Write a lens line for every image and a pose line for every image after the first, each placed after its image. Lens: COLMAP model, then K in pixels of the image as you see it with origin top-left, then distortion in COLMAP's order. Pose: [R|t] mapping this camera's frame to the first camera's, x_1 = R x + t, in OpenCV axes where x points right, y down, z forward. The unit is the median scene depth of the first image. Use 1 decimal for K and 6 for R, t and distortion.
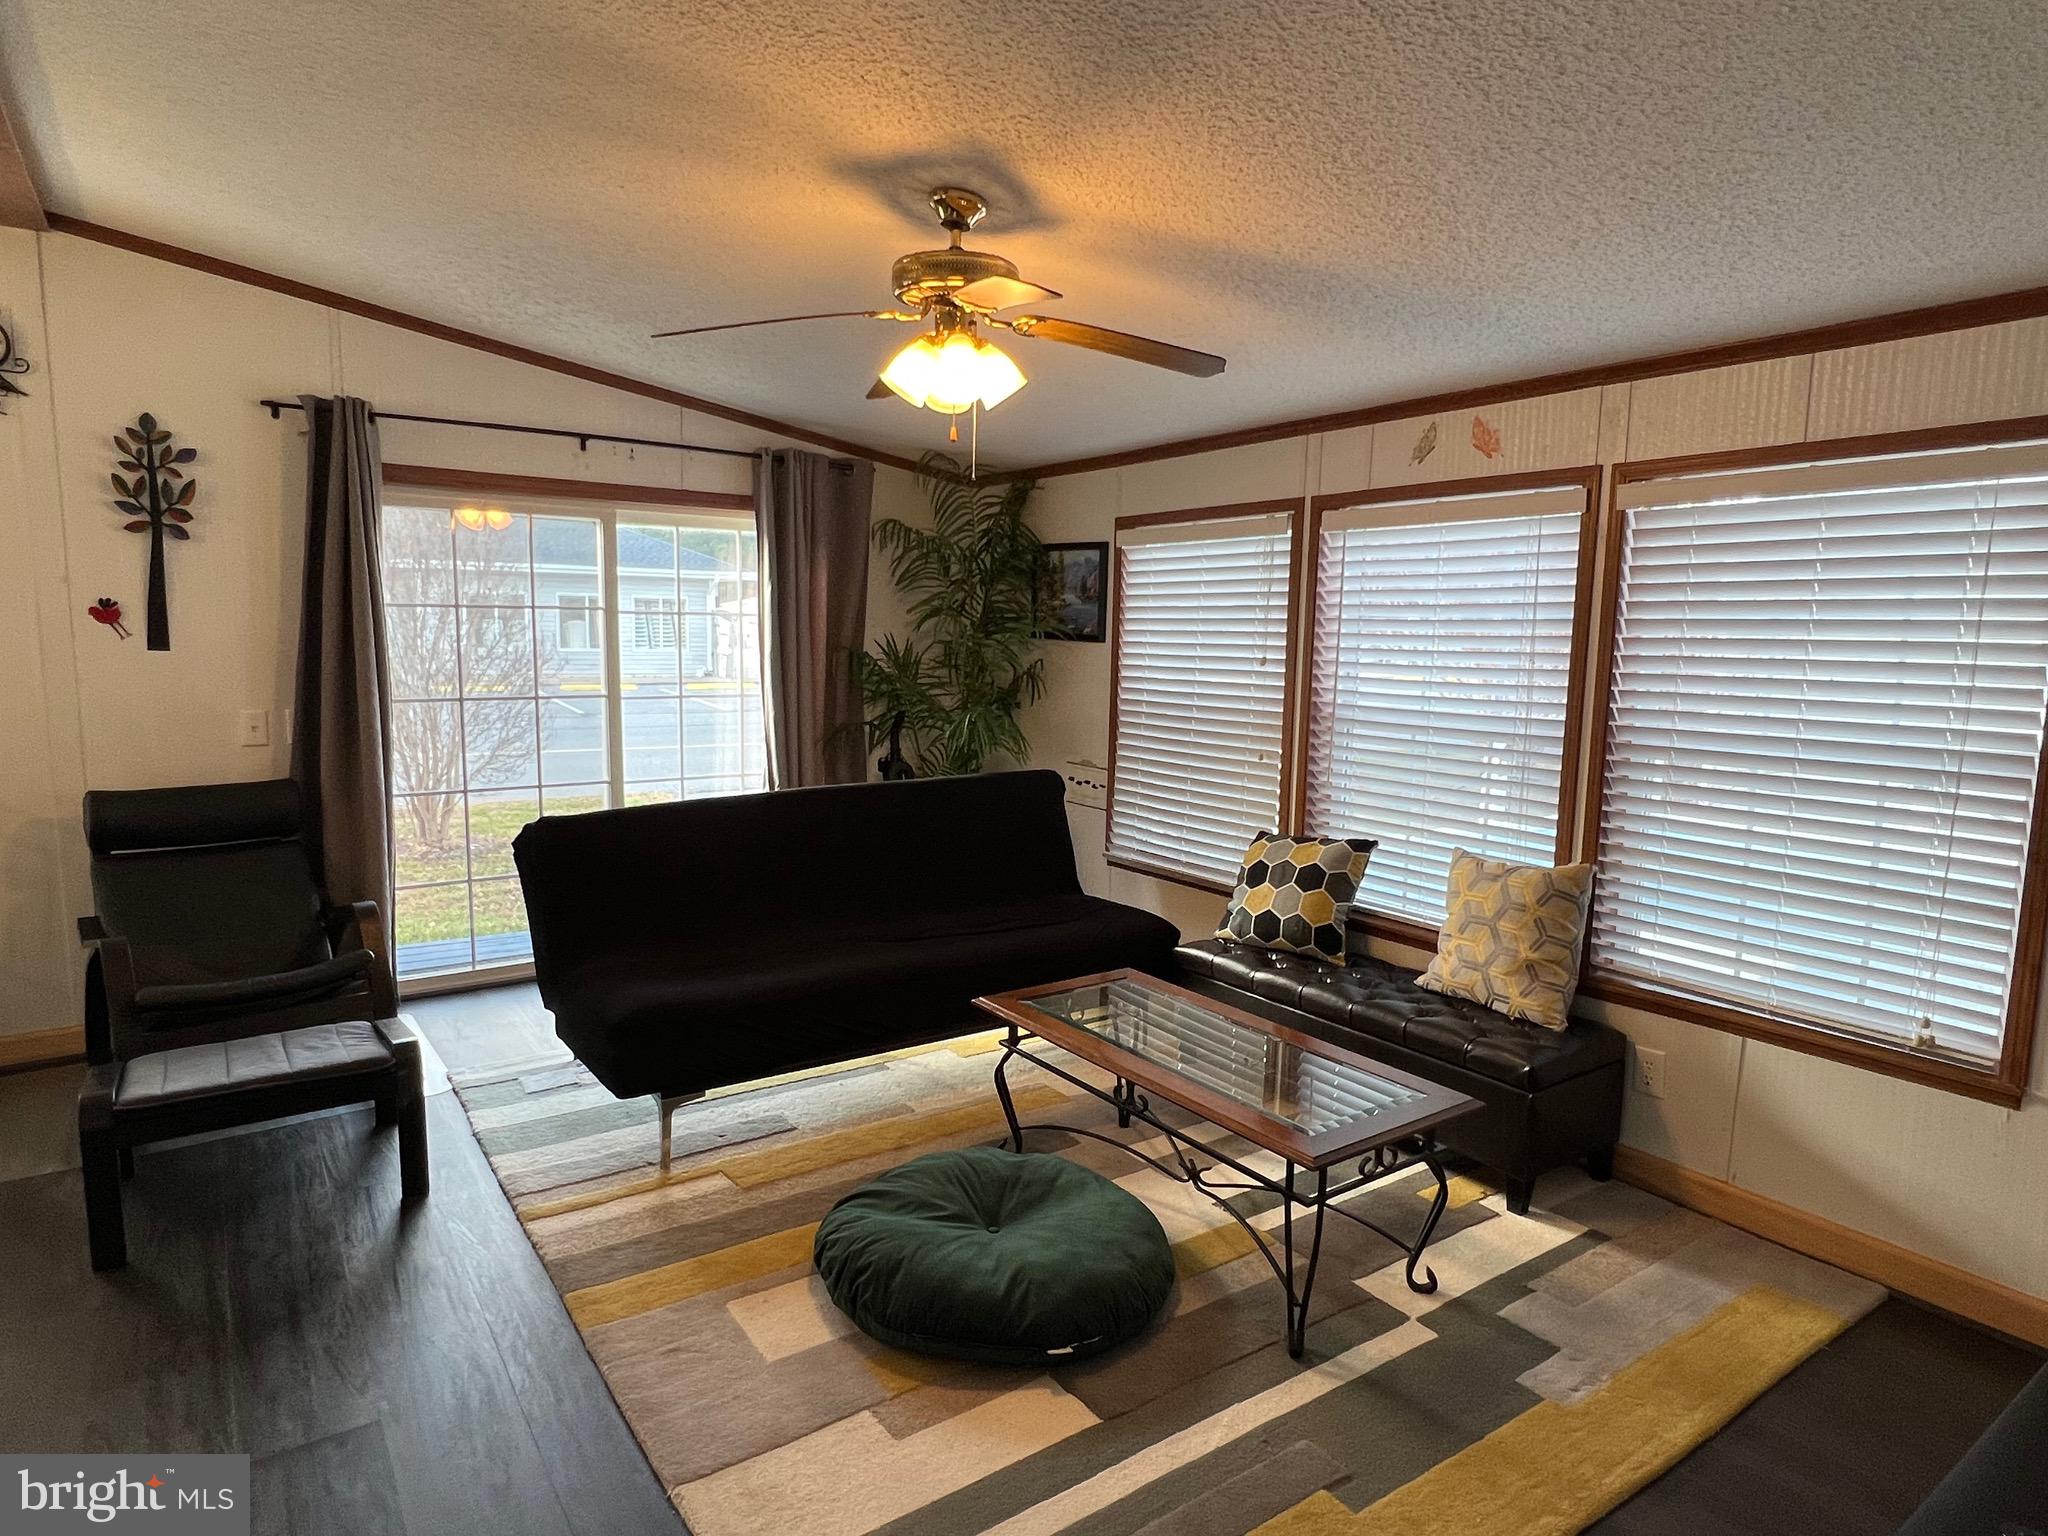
lens RADIAL K [[1173.0, 0, 1016.8], [0, 1173.0, 780.0], [0, 0, 1]] dist [-0.000212, -0.001268]
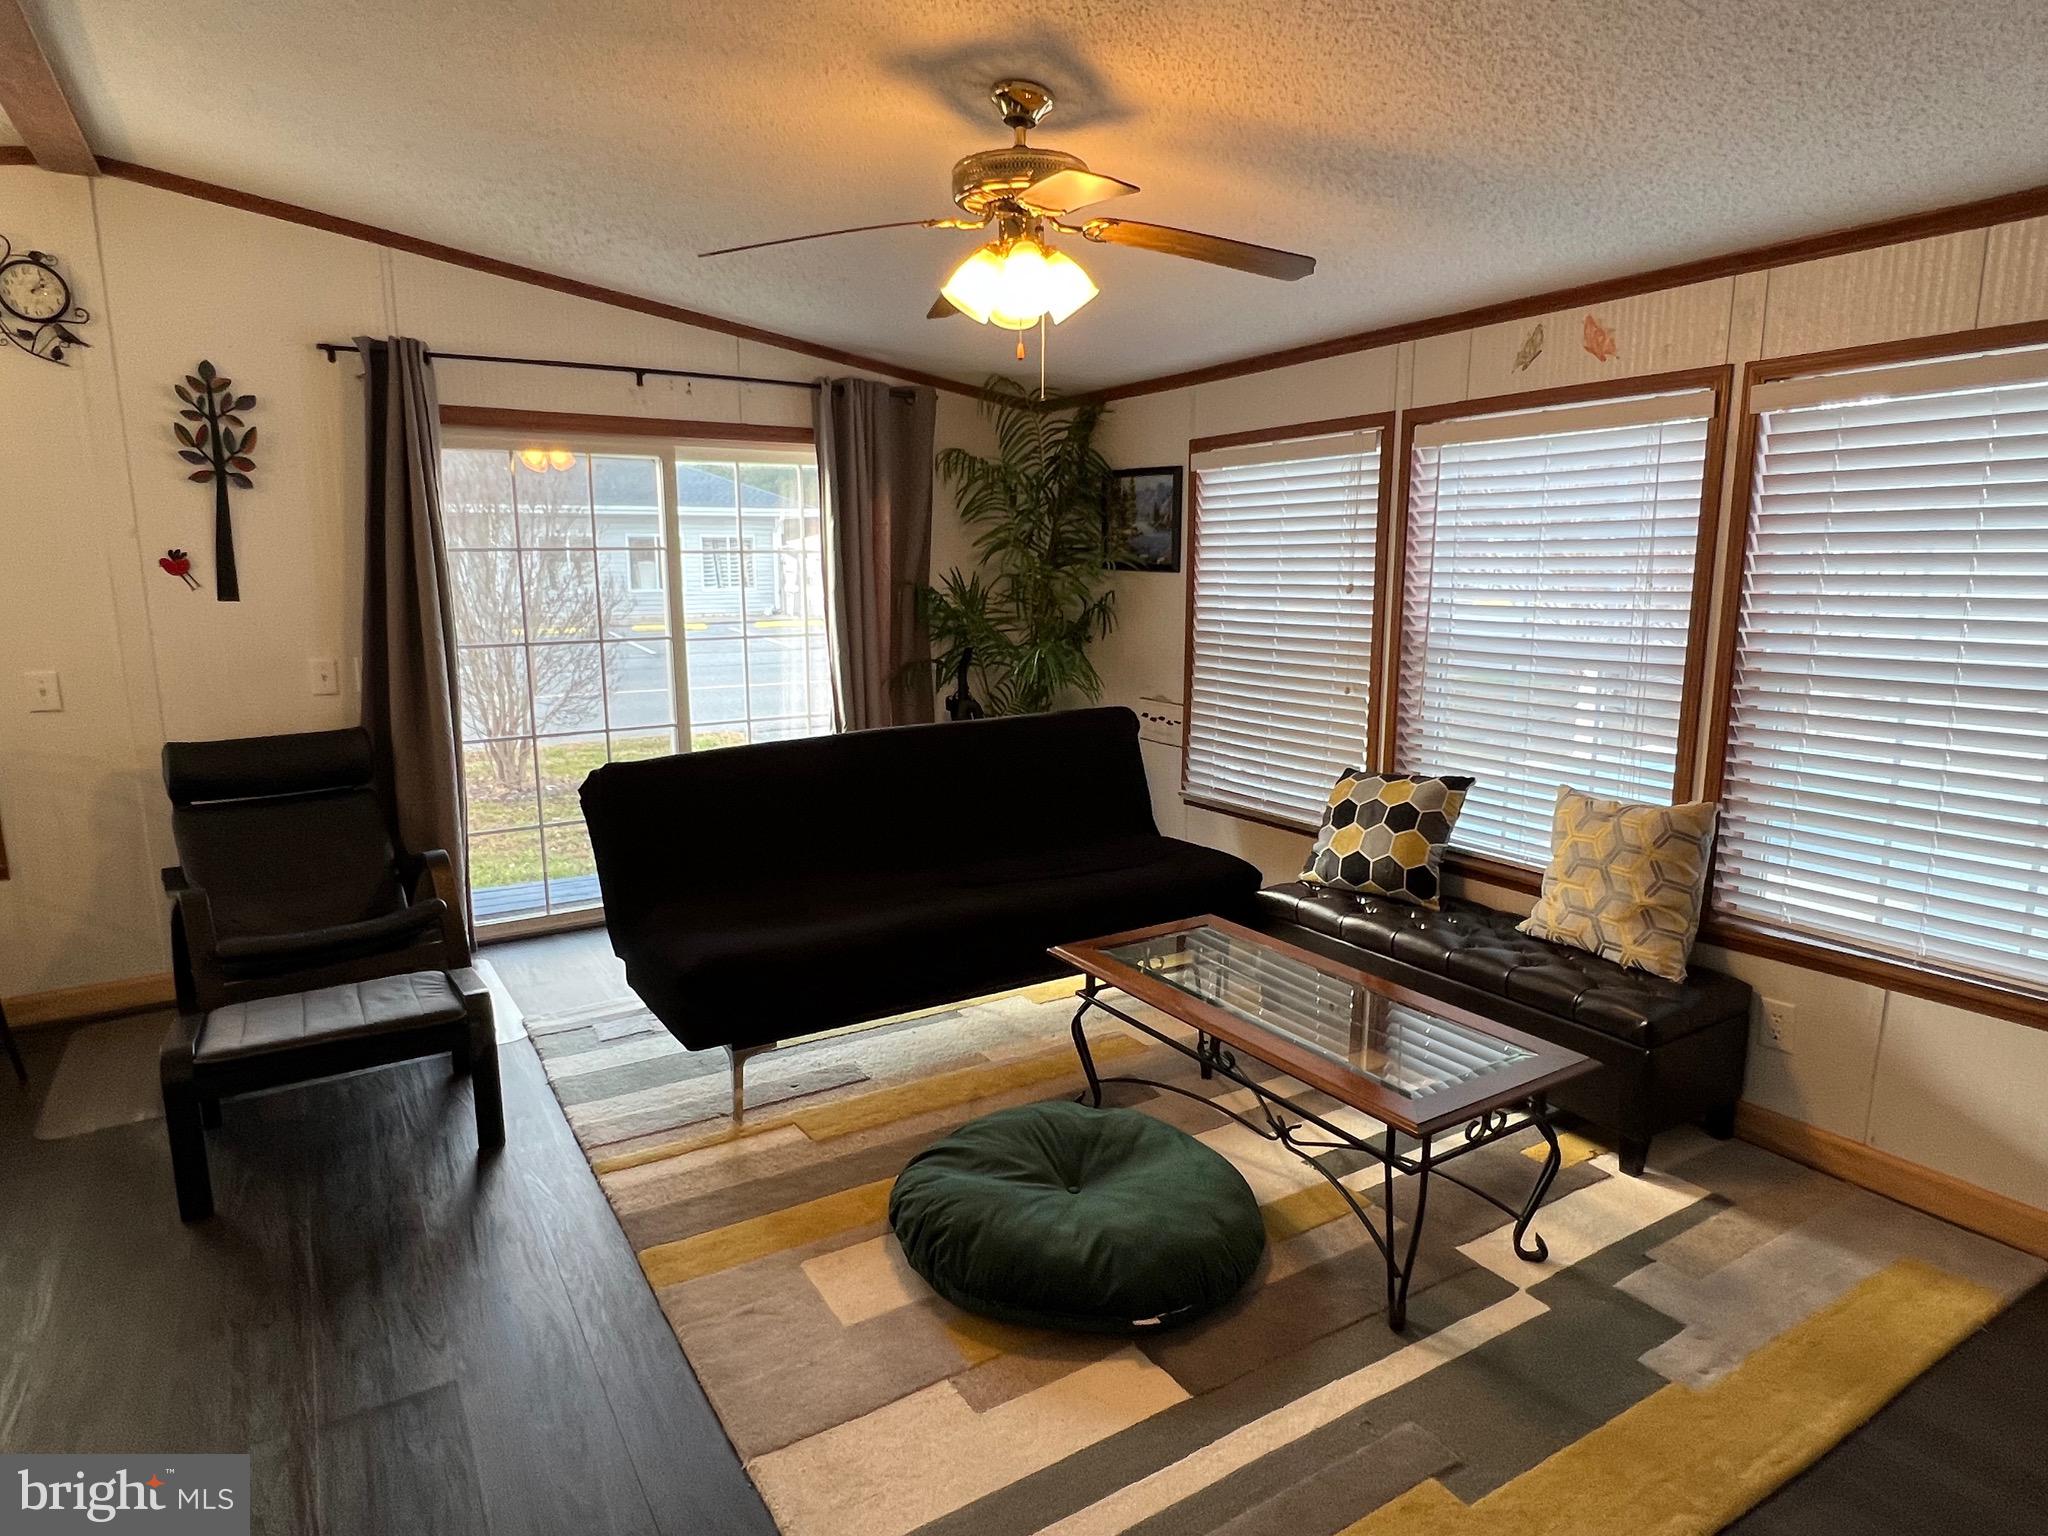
lens RADIAL K [[1174.6, 0, 1013.6], [0, 1174.6, 768.1], [0, 0, 1]] dist [-0.001788, -0.000237]
pose [[0.998095, -0.011660, -0.060587, -0.005413], [0.014482, 0.998821, 0.046345, -0.005790], [0.059975, -0.047134, 0.997086, 0.042786]]
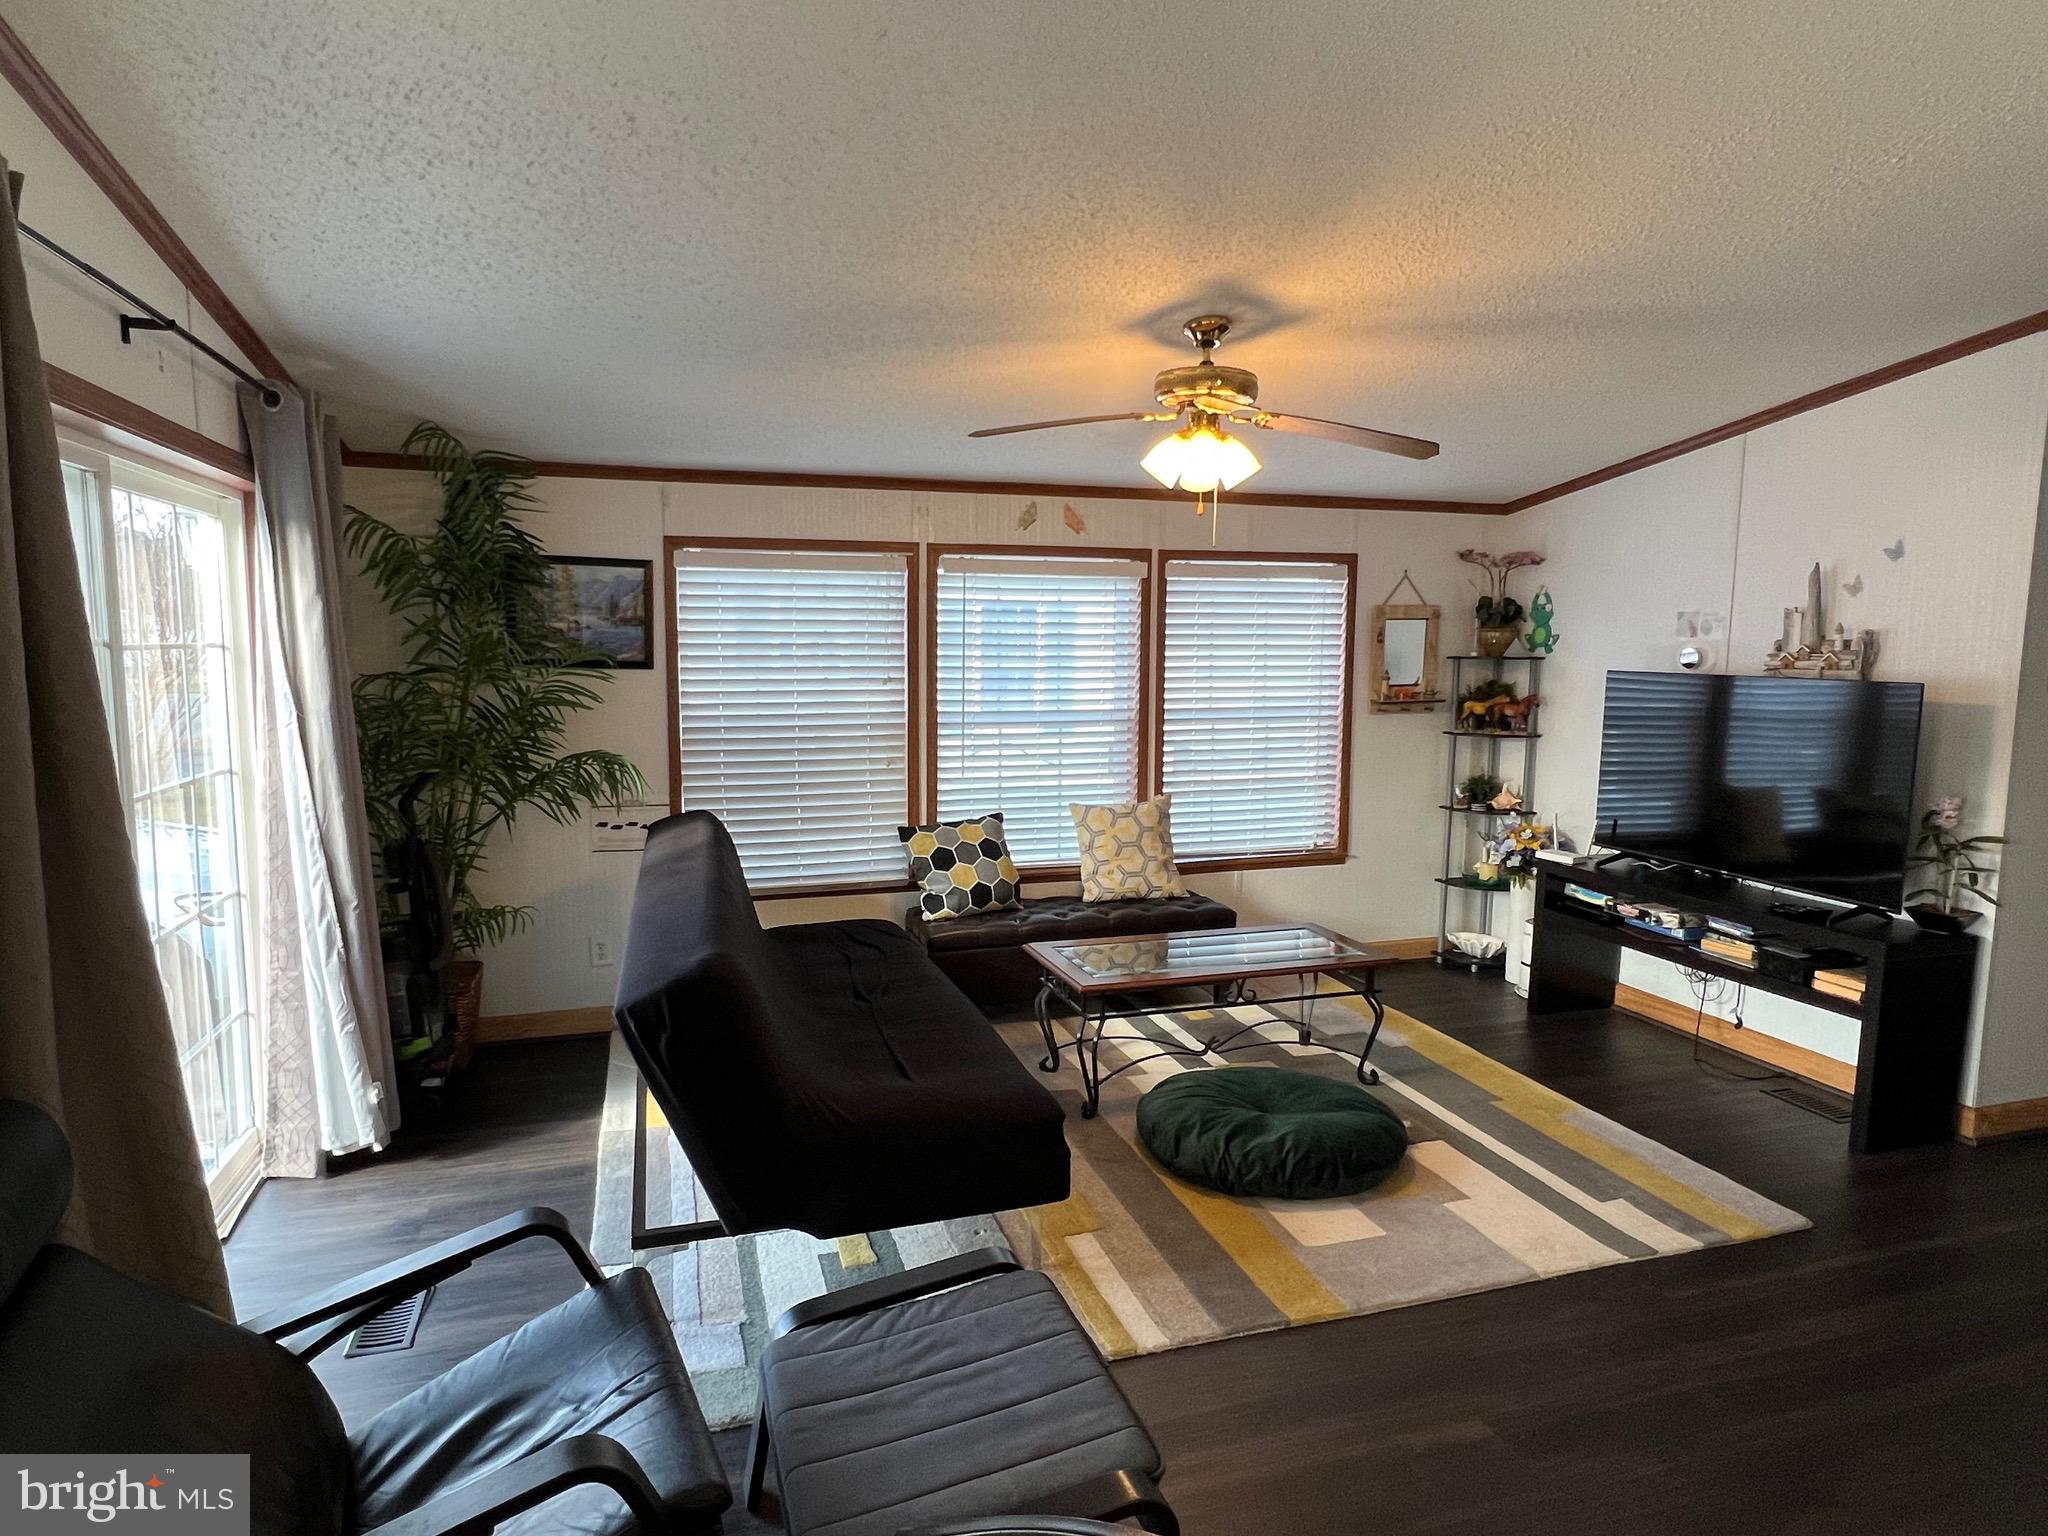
lens RADIAL K [[1173.0, 0, 1016.8], [0, 1173.0, 780.0], [0, 0, 1]] dist [-0.000212, -0.001268]
pose [[0.290985, -0.132830, 0.947462, -1.060897], [0.119568, 0.987600, 0.101735, -0.132598], [-0.949227, 0.083683, 0.303259, 0.668715]]
